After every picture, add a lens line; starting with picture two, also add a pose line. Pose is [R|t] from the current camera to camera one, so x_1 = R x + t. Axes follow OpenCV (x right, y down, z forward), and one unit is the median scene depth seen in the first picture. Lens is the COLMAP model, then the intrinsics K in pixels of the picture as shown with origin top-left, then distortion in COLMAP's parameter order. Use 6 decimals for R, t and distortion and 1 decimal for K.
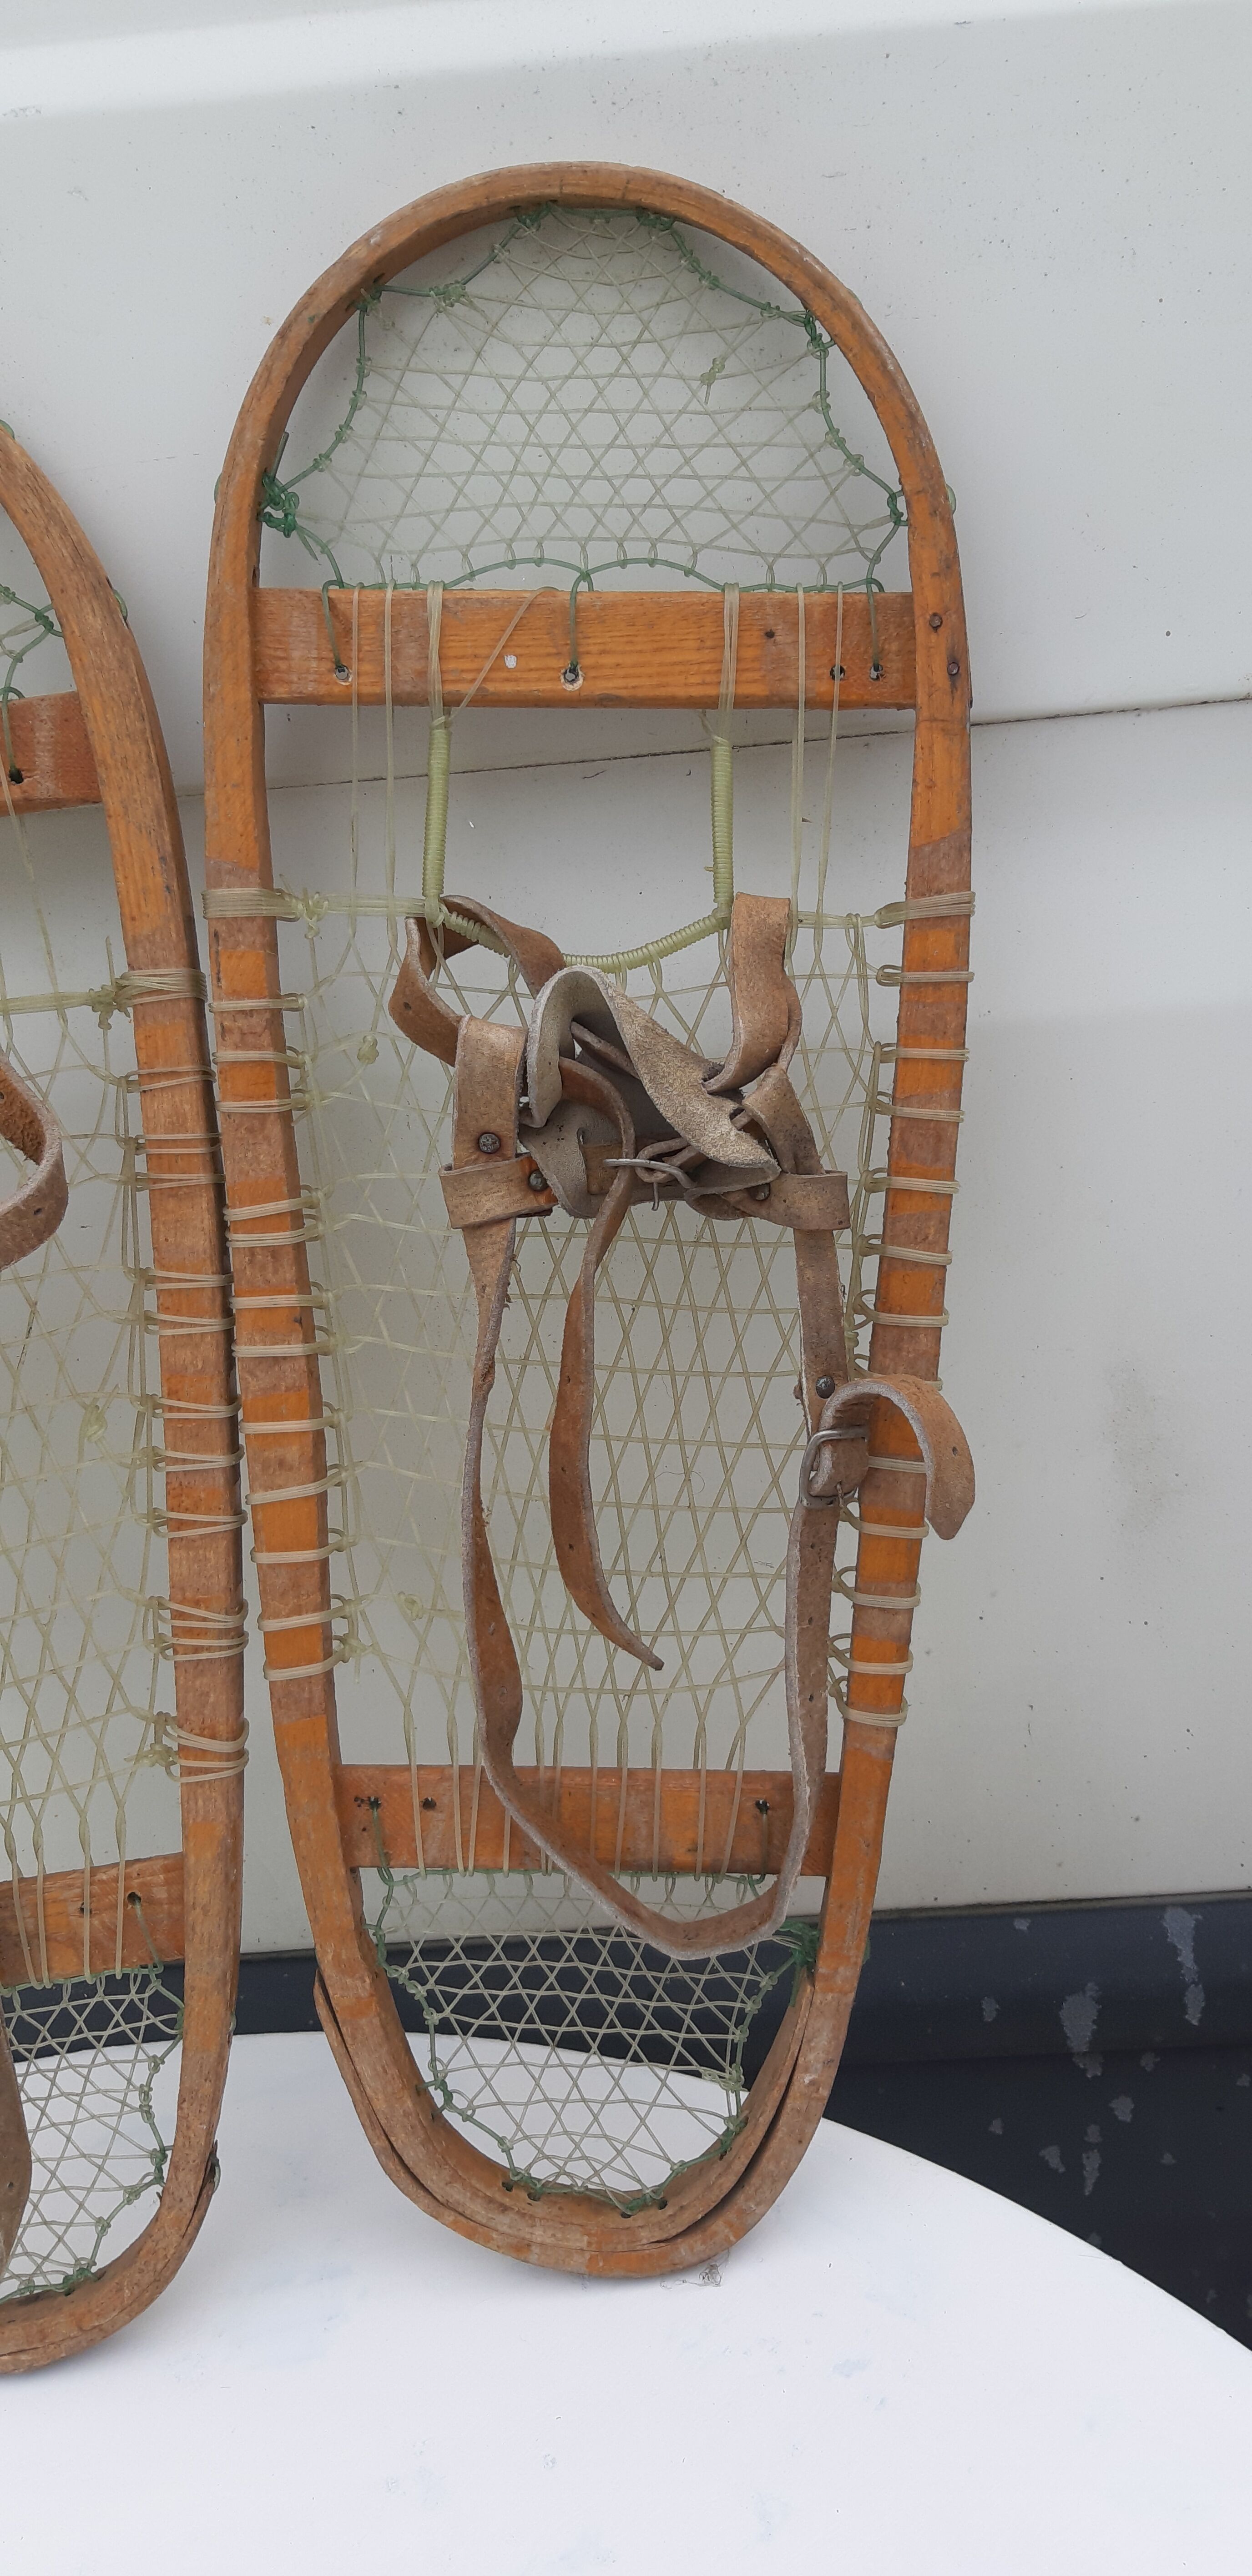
lens RADIAL K [[2056.8, 0, 630.3], [0, 2056.8, 1267.5], [0, 0, 1]] dist [0.092175, -0.187250]
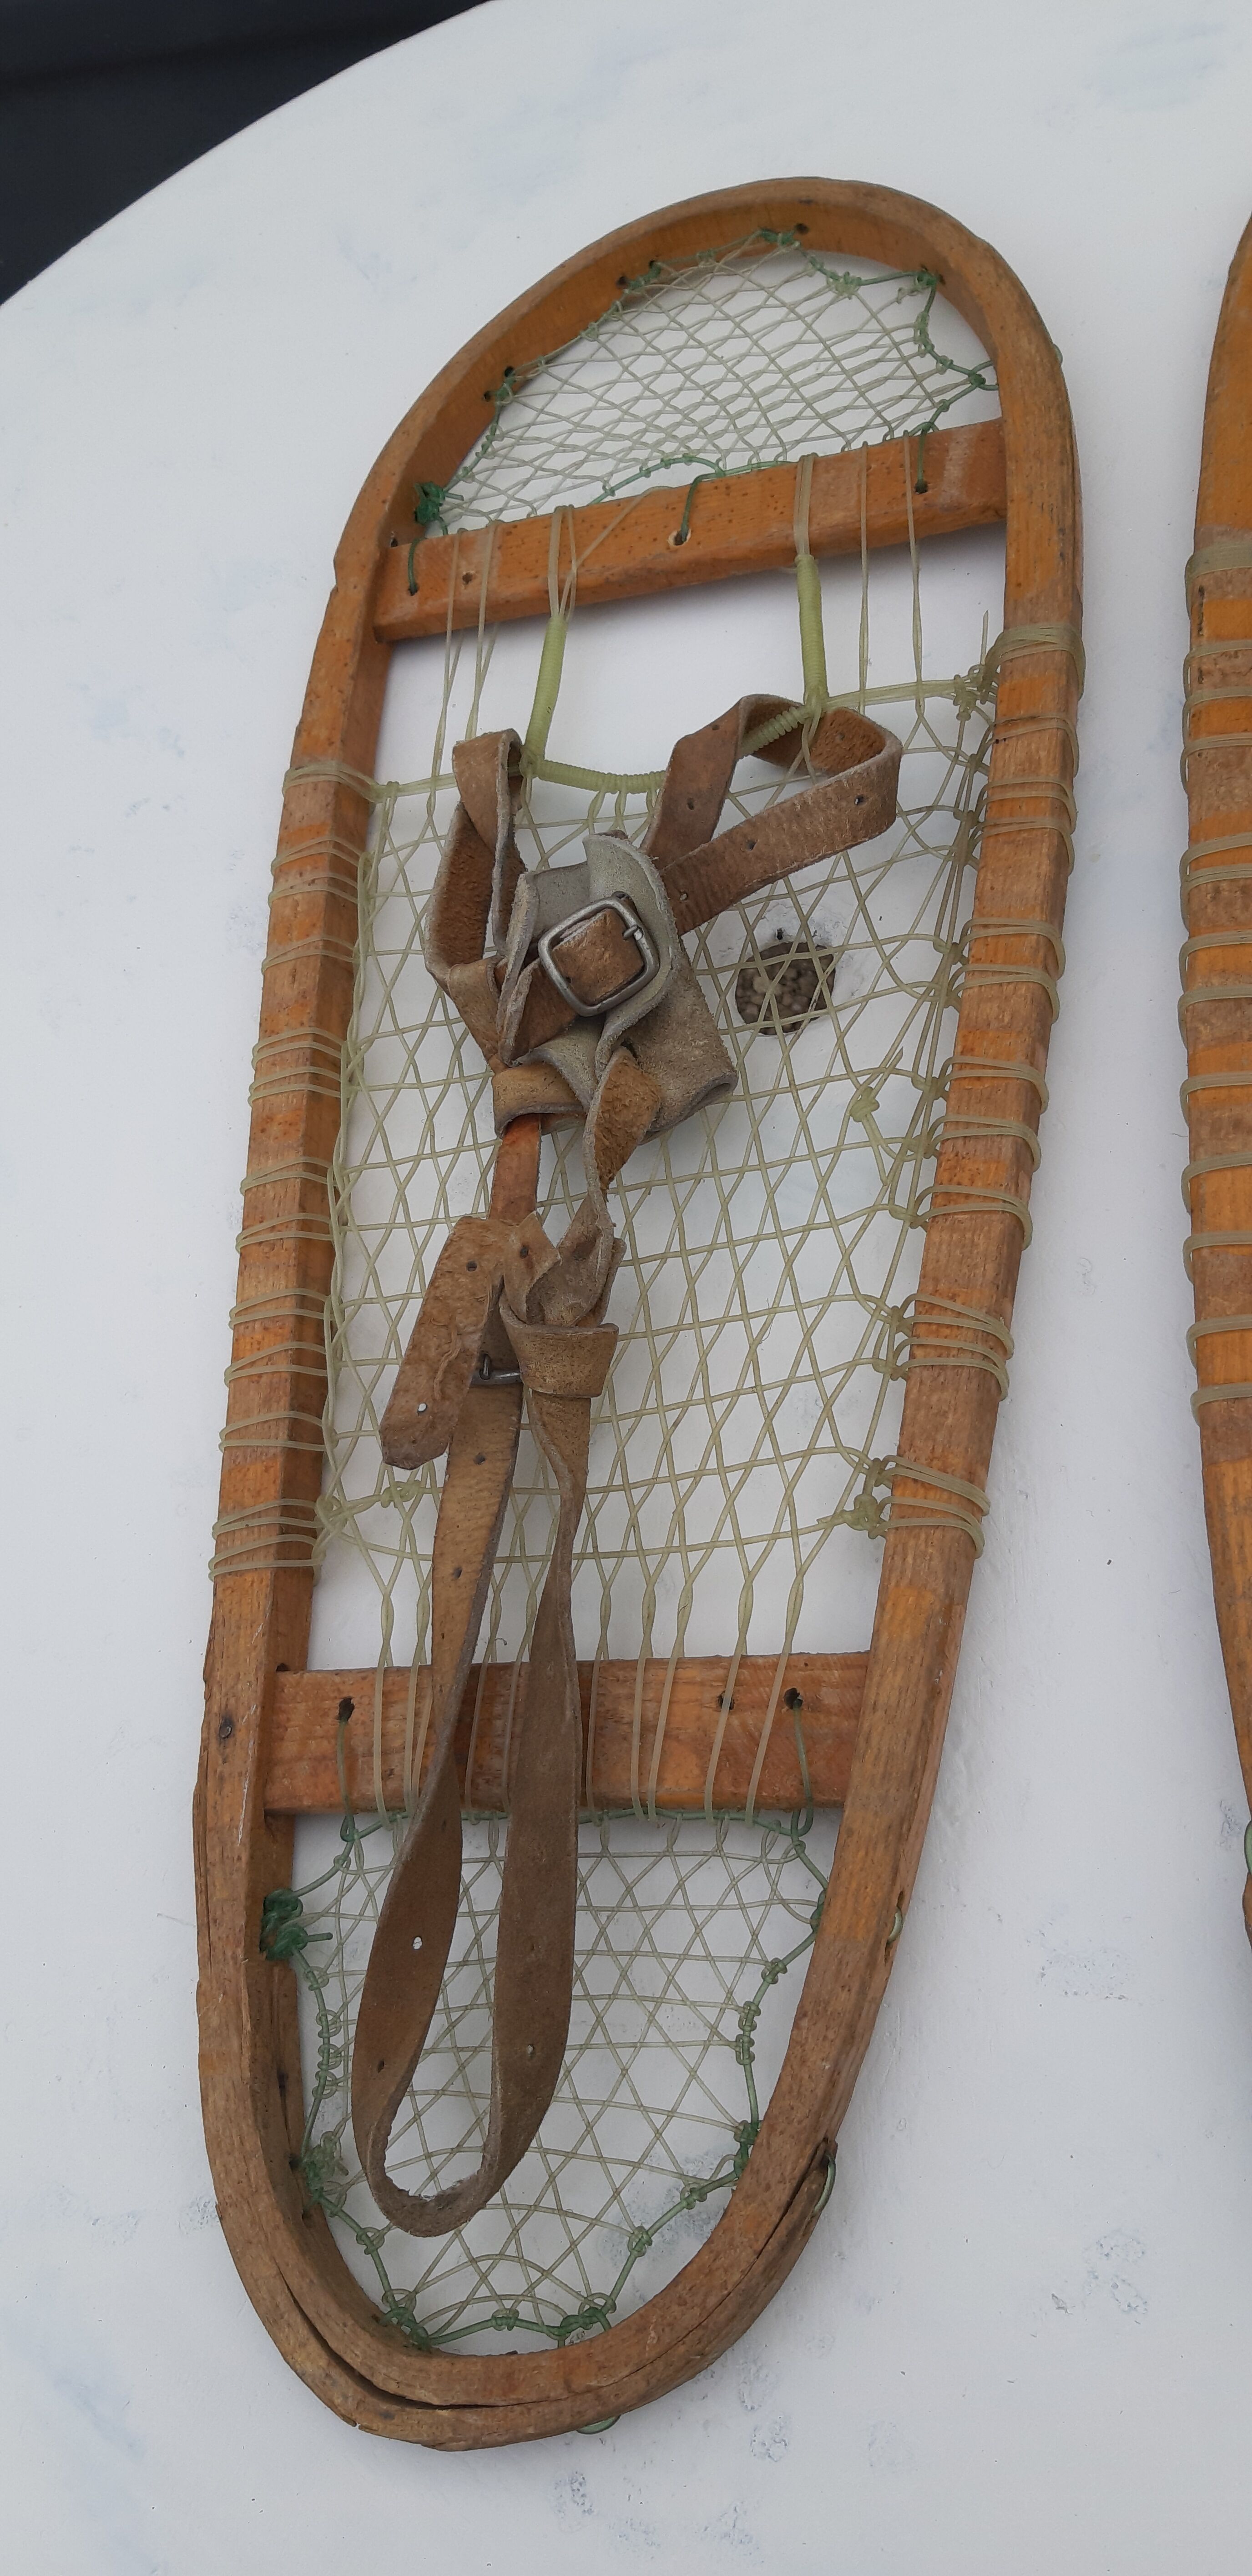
lens RADIAL K [[2056.8, 0, 619.8], [0, 2056.8, 1277.3], [0, 0, 1]] dist [0.092175, -0.187250]
pose [[0.917654, 0.051360, -0.394047, -0.025367], [-0.242129, 0.858545, -0.451966, 0.526742], [0.315094, 0.510159, 0.800283, 0.359498]]
